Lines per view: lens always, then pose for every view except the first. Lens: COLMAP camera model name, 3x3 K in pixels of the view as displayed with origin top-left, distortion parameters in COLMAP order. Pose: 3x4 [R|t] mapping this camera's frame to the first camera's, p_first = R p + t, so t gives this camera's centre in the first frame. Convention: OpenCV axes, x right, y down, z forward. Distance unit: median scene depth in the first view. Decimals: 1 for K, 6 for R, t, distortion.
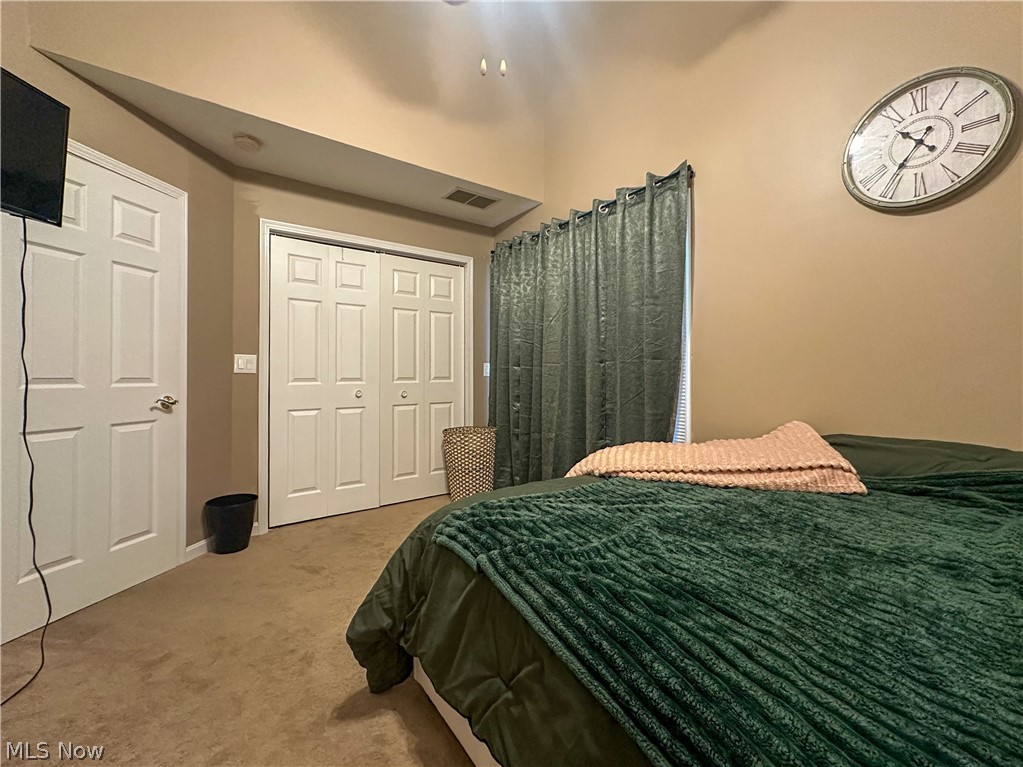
lens RADIAL K [[410.4, 0, 515.5], [0, 410.4, 376.5], [0, 0, 1]] dist [-0.000487, -0.000058]
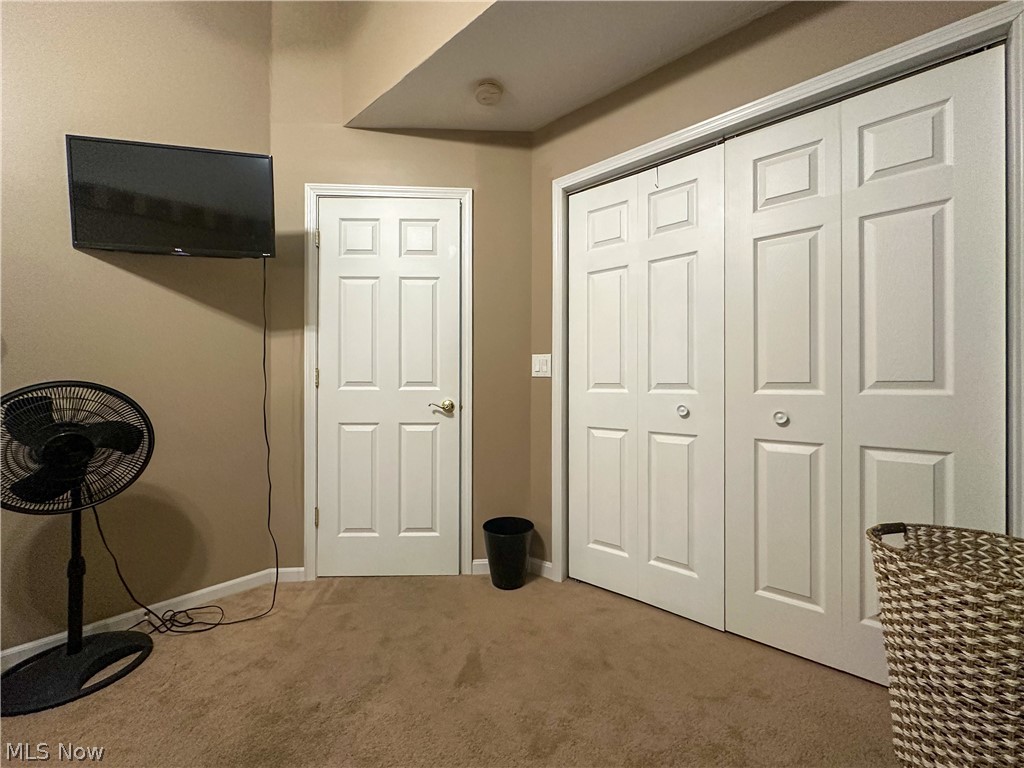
lens RADIAL K [[419.3, 0, 514.7], [0, 419.3, 384.0], [0, 0, 1]] dist [-0.001848, -0.000326]
pose [[0.236930, 0.003156, -0.971522, 0.147969], [-0.001801, 0.999994, 0.002809, 0.004391], [0.971525, 0.001084, 0.236935, 0.755062]]
